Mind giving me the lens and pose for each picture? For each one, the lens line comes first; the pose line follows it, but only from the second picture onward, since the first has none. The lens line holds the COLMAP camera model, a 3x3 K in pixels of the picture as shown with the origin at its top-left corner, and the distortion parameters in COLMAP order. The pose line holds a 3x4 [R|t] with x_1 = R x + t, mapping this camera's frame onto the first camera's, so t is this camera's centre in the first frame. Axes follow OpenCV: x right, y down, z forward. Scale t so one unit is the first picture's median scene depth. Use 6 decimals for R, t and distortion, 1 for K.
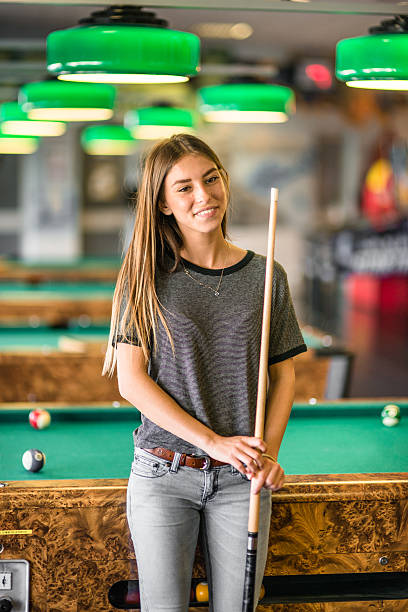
lens RADIAL K [[1534.6, 0, 202.6], [0, 1534.6, 307.1], [0, 0, 1]] dist [-0.018738, -0.307358]
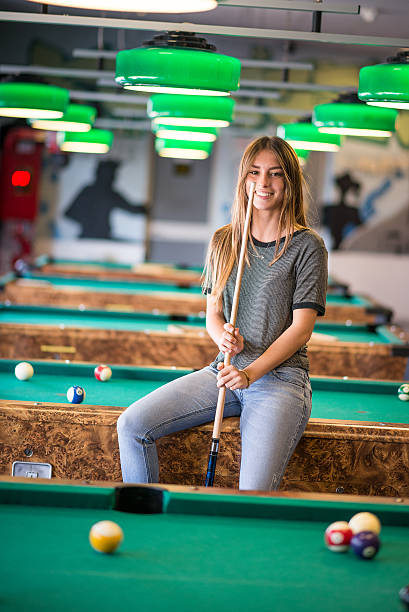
lens RADIAL K [[1730.0, 0, 232.0], [0, 1730.0, 260.1], [0, 0, 1]] dist [0.051037, 0.113037]
pose [[0.988755, 0.056147, -0.138603, 0.221694], [-0.063287, 0.996857, -0.047652, 0.055262], [0.135492, 0.055888, 0.989201, -0.404489]]
